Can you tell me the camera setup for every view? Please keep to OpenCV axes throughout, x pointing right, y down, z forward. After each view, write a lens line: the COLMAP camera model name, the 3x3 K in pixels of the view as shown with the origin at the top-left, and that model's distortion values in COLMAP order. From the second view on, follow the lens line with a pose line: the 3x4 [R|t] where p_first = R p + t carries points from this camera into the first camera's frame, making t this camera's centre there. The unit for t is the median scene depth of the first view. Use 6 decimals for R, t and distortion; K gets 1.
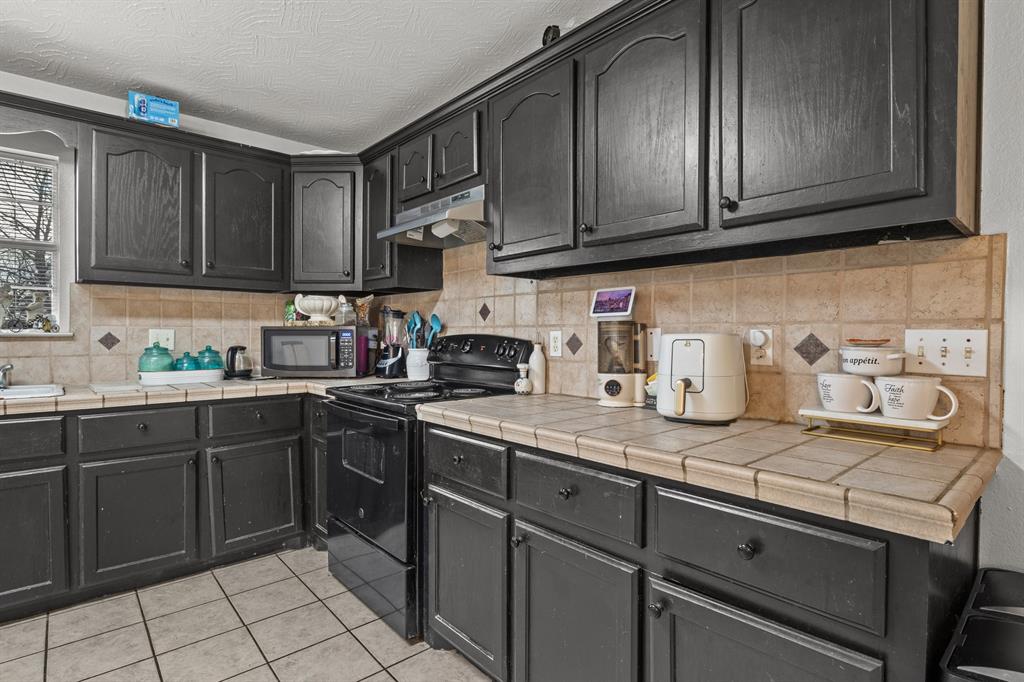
lens RADIAL K [[514.1, 0, 513.0], [0, 514.1, 340.8], [0, 0, 1]] dist [-0.004786, -0.003324]
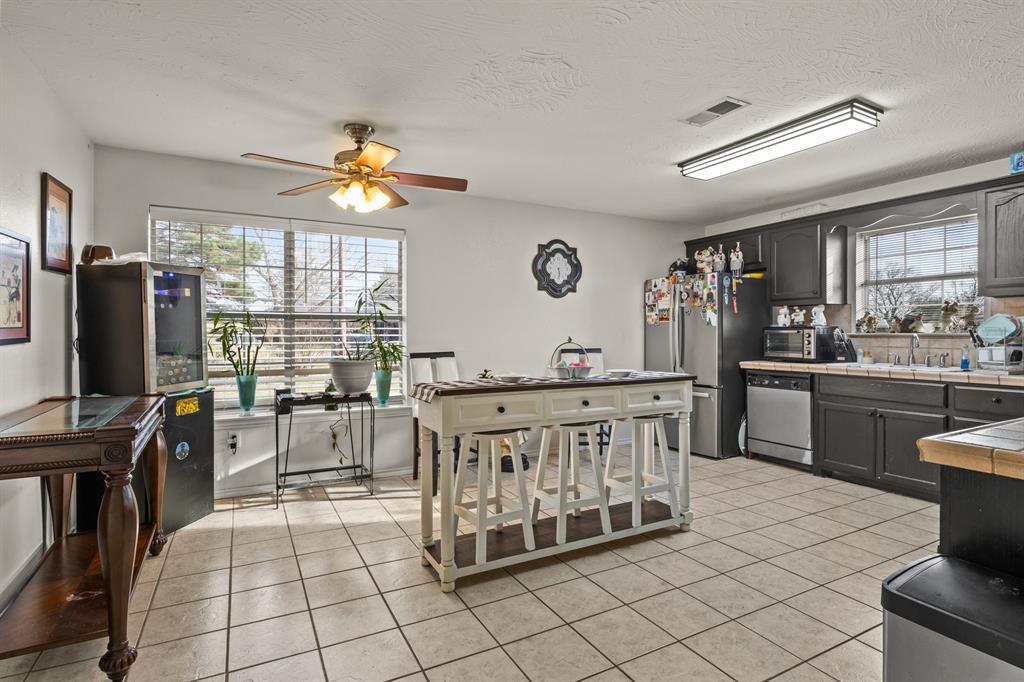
lens RADIAL K [[514.1, 0, 514.2], [0, 514.1, 336.7], [0, 0, 1]] dist [-0.004786, -0.003324]
pose [[-0.222339, 0.001862, -0.974968, 0.937857], [-0.015437, 0.999866, 0.005430, 0.007807], [0.974847, 0.016258, -0.222281, 0.025831]]
